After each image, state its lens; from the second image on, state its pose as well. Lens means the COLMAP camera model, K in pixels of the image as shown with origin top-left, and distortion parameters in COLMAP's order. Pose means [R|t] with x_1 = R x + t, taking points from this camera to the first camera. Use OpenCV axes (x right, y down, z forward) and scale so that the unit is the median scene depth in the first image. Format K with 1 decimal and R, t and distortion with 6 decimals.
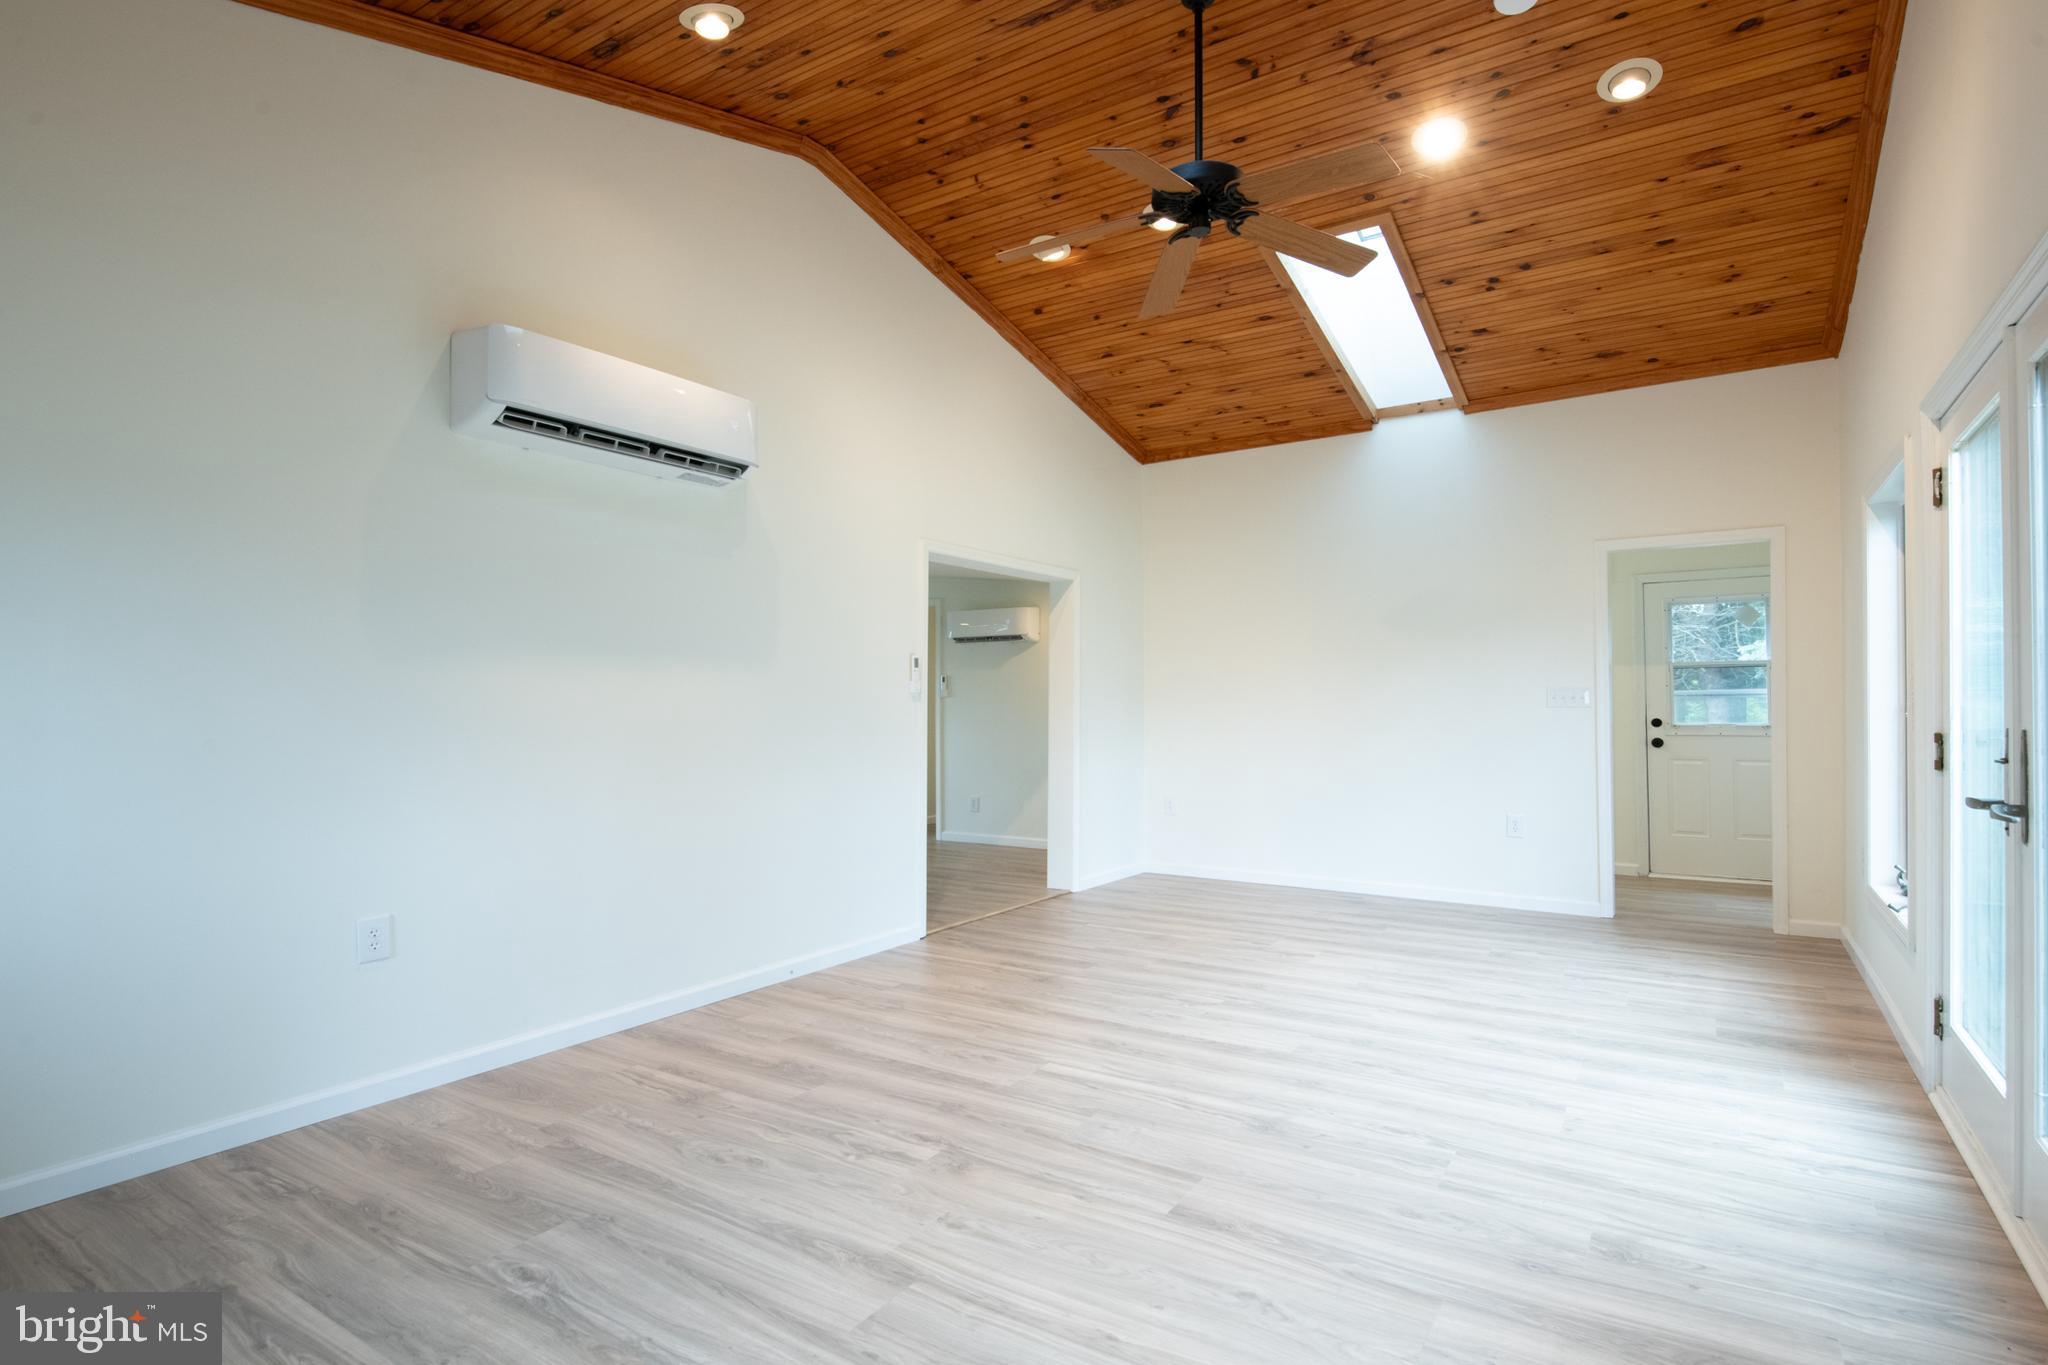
lens RADIAL K [[1046.0, 0, 1014.0], [0, 1046.0, 686.3], [0, 0, 1]] dist [0.003917, -0.008189]
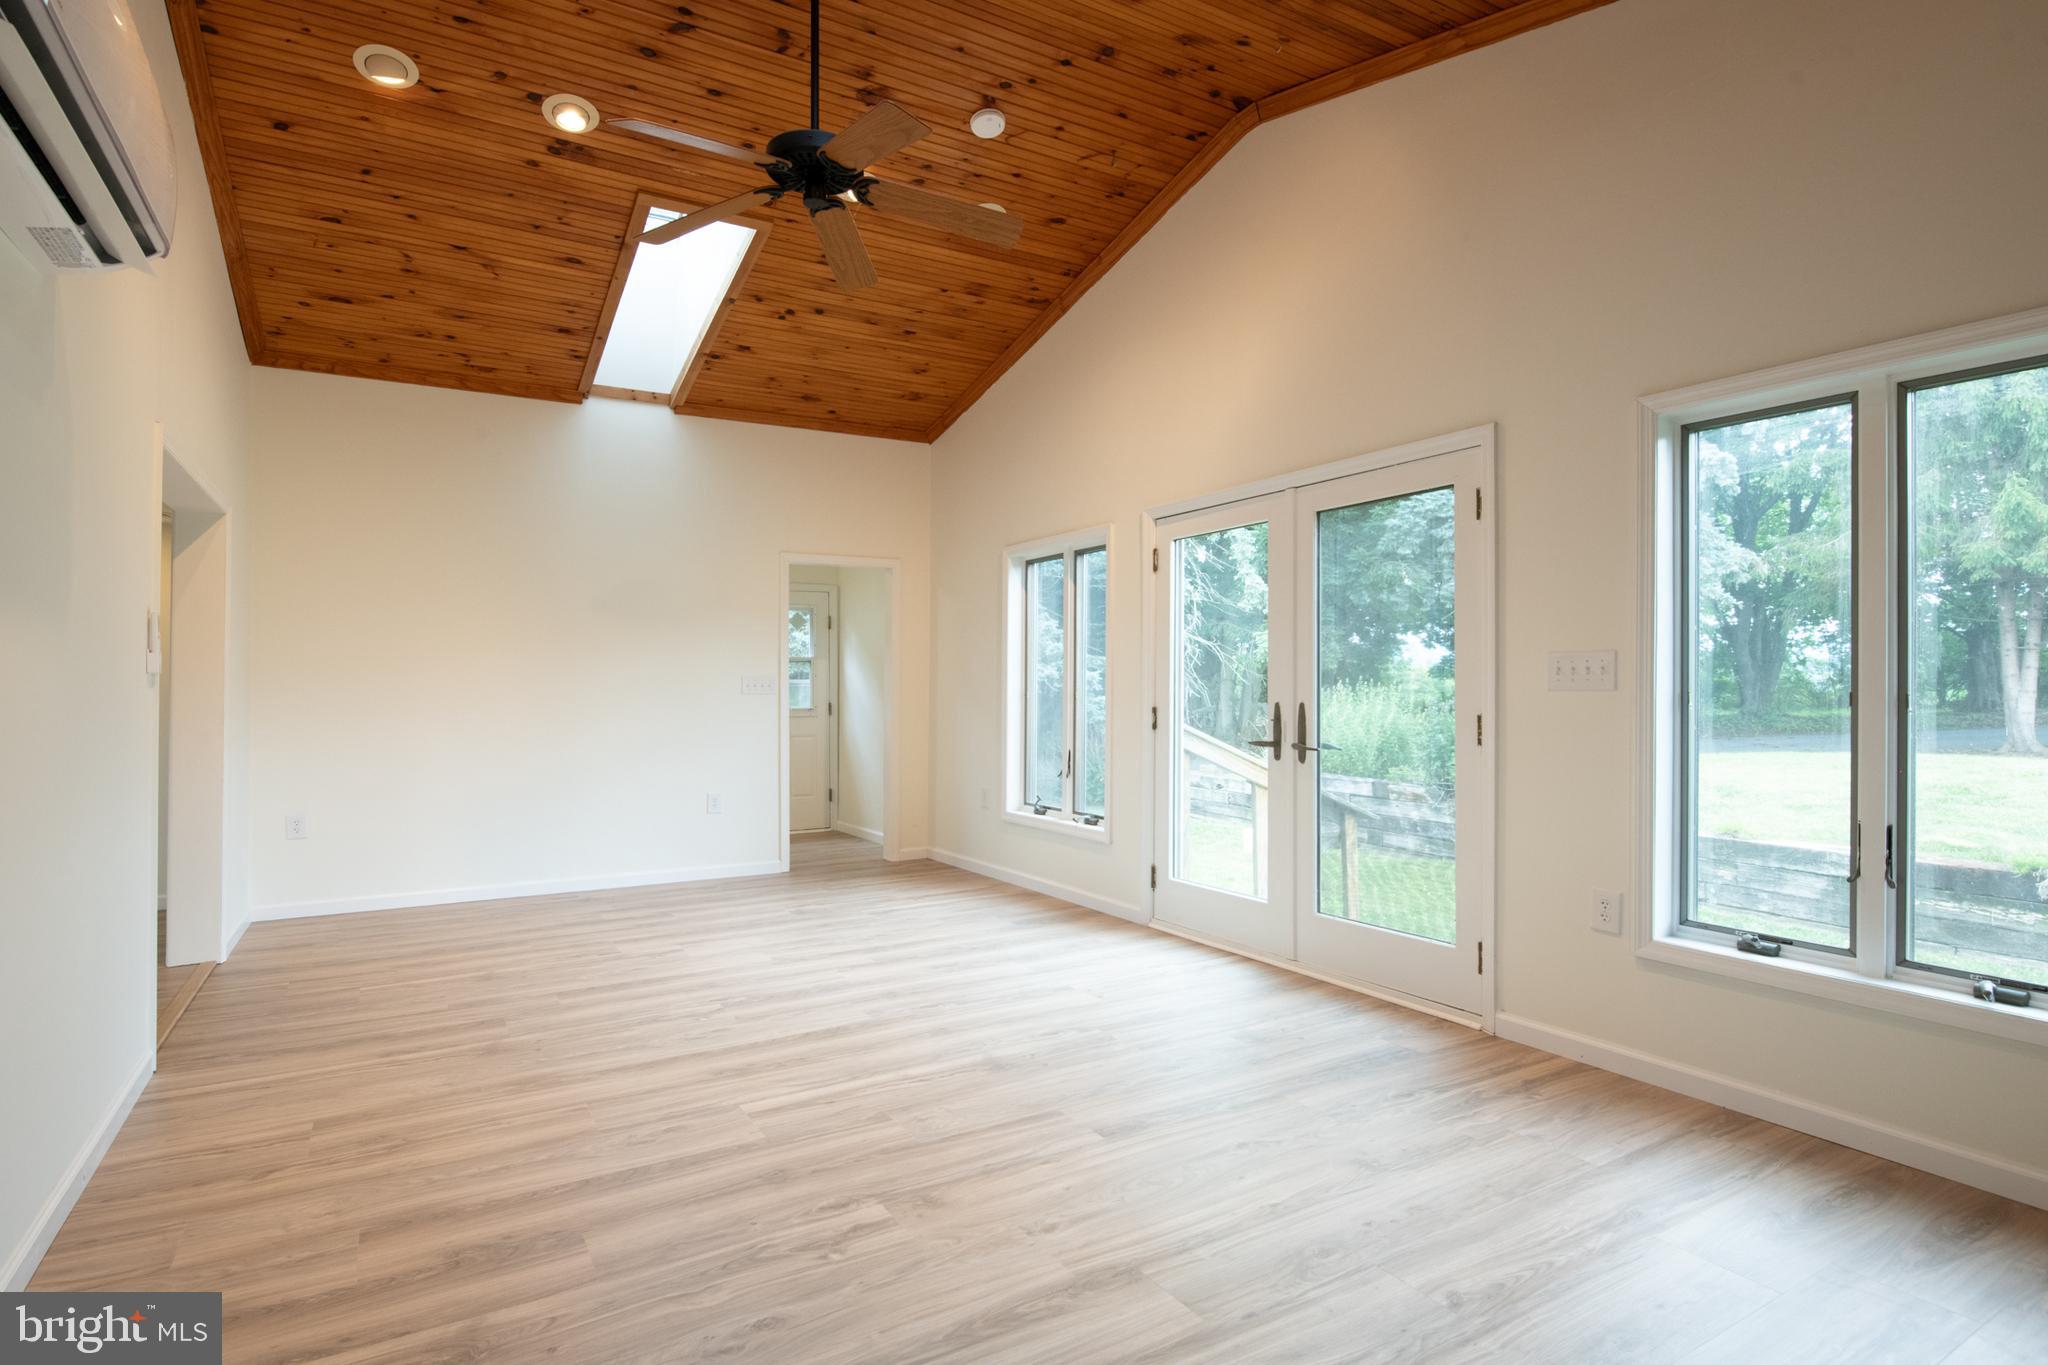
lens RADIAL K [[1046.0, 0, 1022.3], [0, 1046.0, 688.8], [0, 0, 1]] dist [0.003917, -0.008189]
pose [[0.432087, 0.001534, 0.901830, -0.535765], [-0.012838, 0.999908, 0.004451, 0.007645], [-0.901740, -0.013501, 0.432067, 0.349467]]
